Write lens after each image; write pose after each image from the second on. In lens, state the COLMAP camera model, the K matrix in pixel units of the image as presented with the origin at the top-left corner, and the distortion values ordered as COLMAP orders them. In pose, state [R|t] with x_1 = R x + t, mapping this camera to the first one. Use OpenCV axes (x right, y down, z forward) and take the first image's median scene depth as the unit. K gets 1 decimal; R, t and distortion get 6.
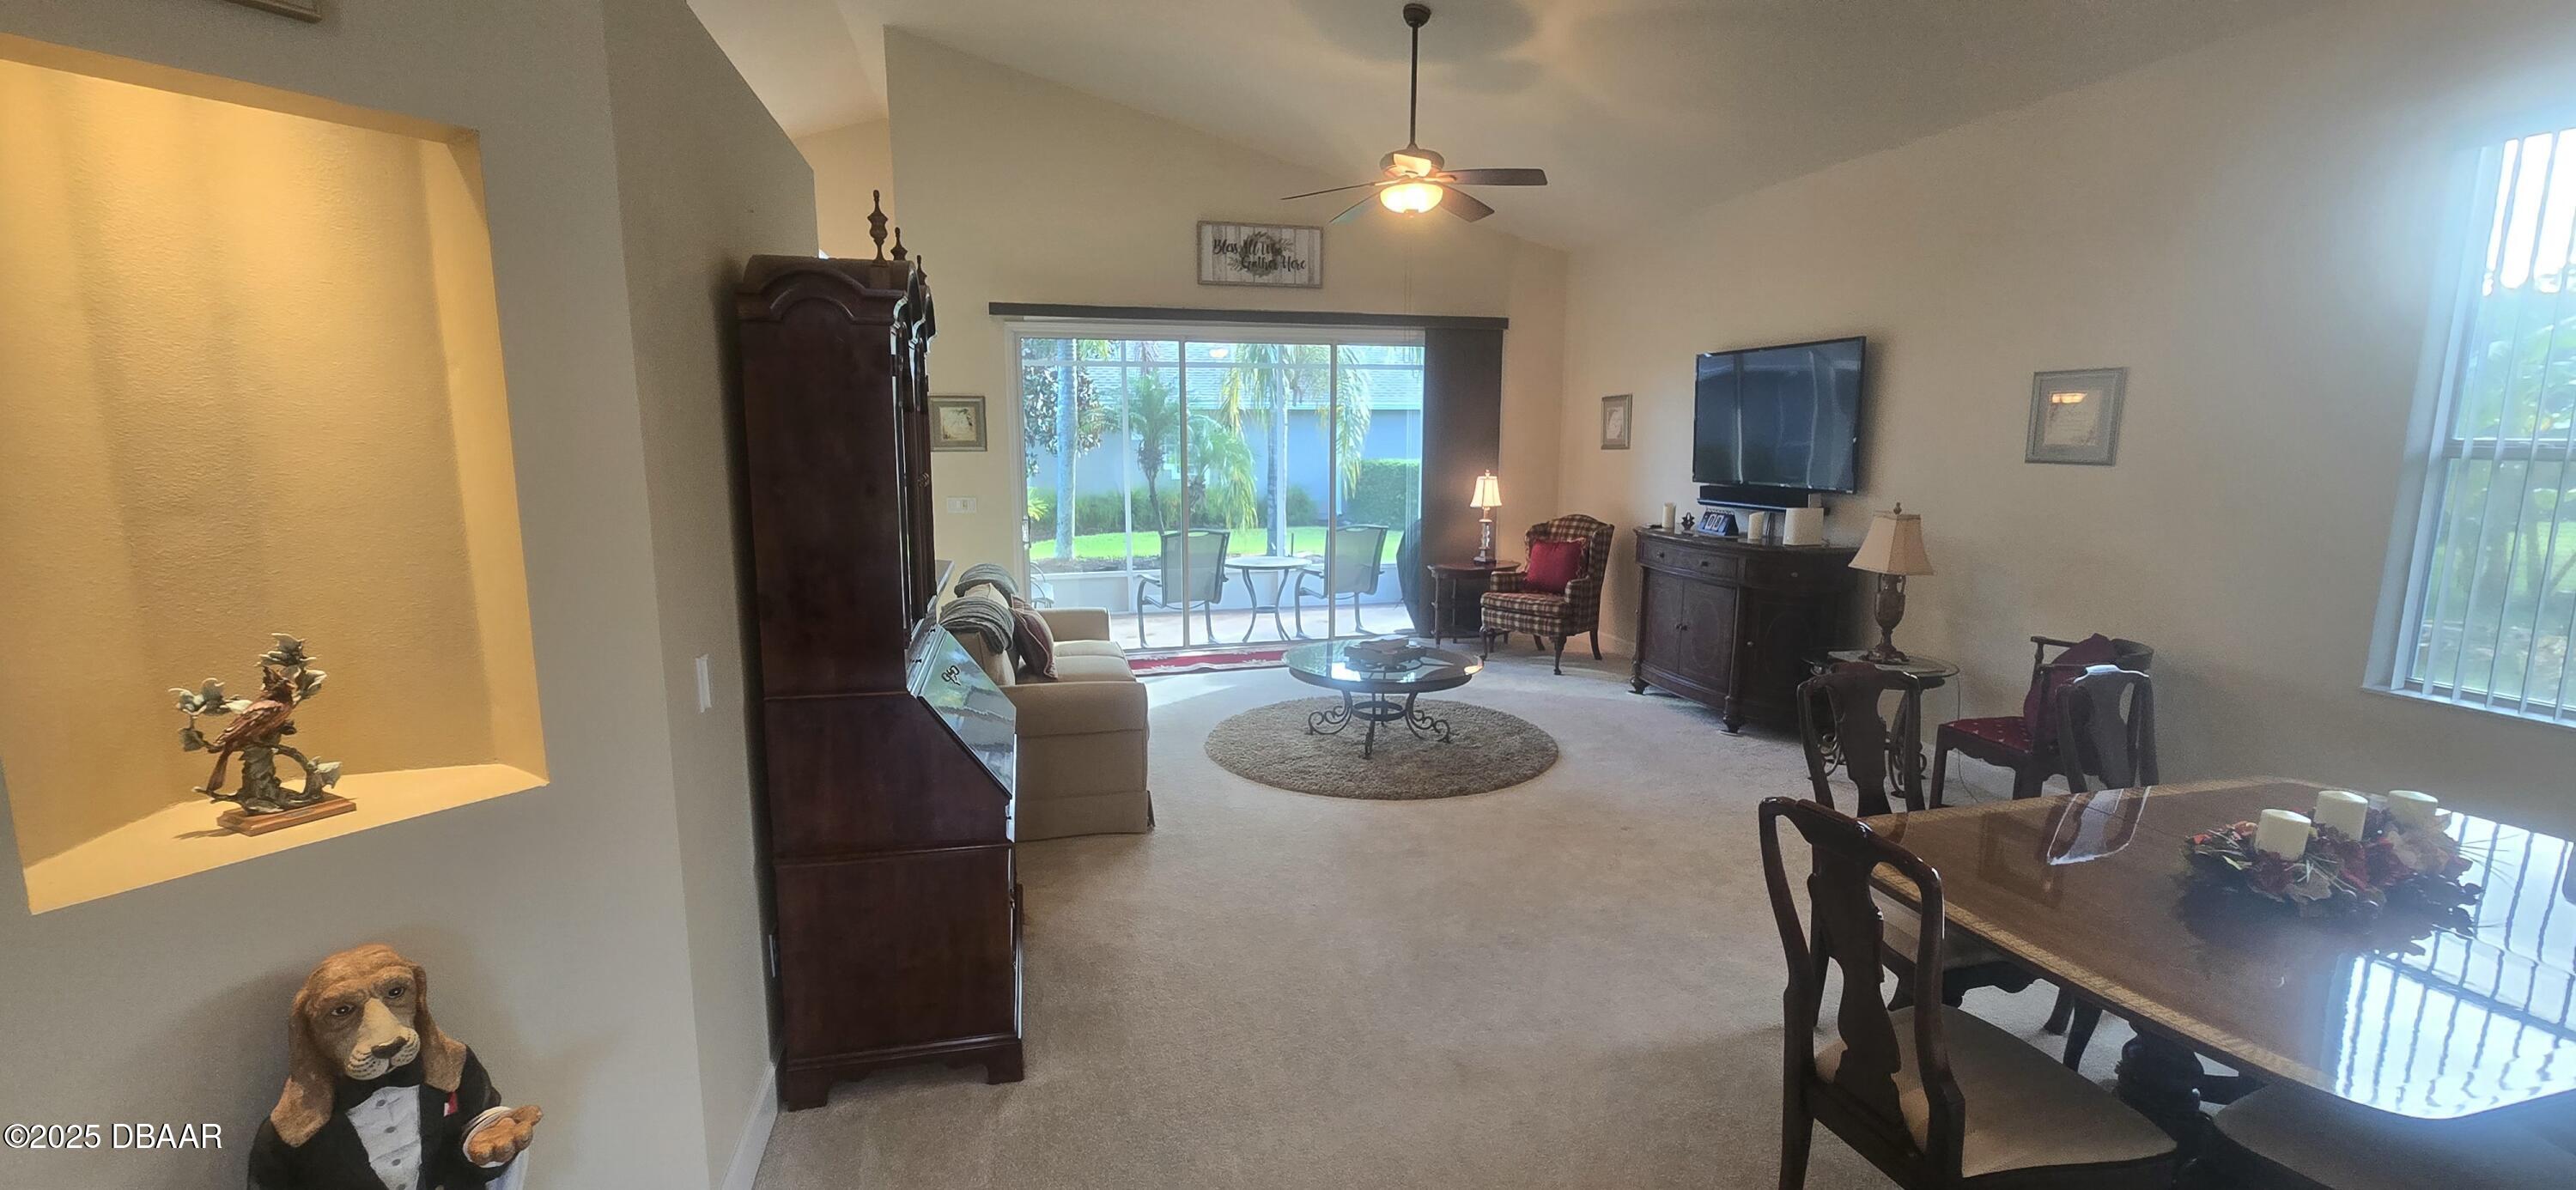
lens RADIAL K [[1053.1, 0, 1285.0], [0, 1053.1, 605.2], [0, 0, 1]] dist [-0.000144, -0.000269]
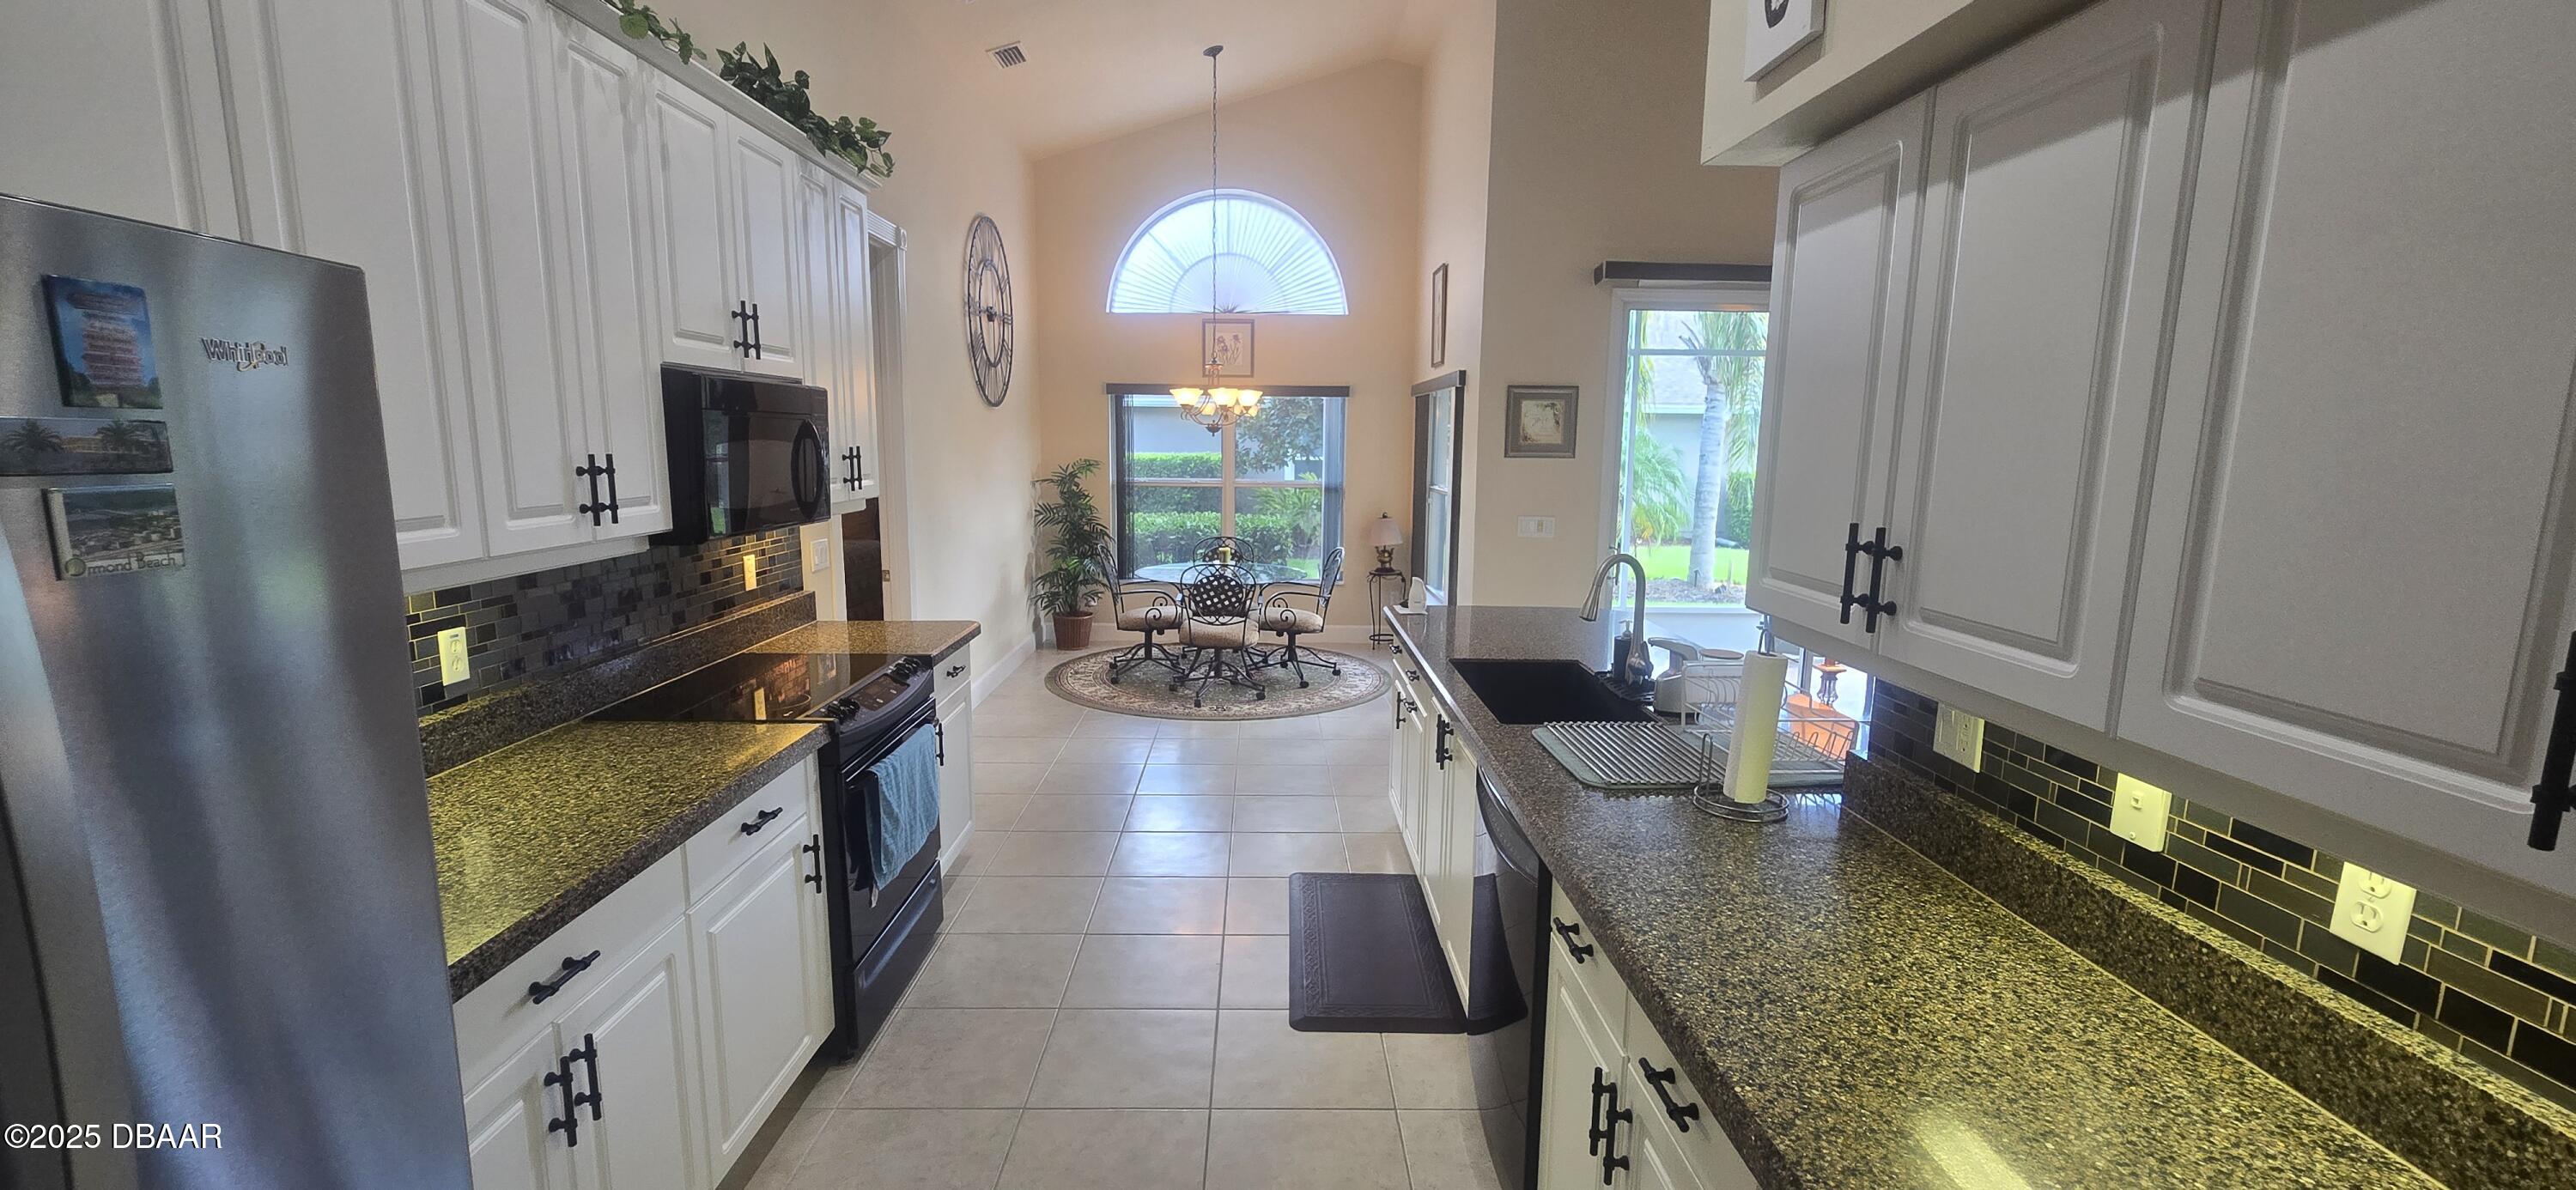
lens RADIAL K [[1053.1, 0, 1284.0], [0, 1053.1, 598.4], [0, 0, 1]] dist [-0.000144, -0.000269]
pose [[0.975878, 0.042550, -0.214129, -0.382860], [-0.044454, 0.999003, -0.004080, -0.037381], [0.213742, 0.013500, 0.976797, 0.245926]]
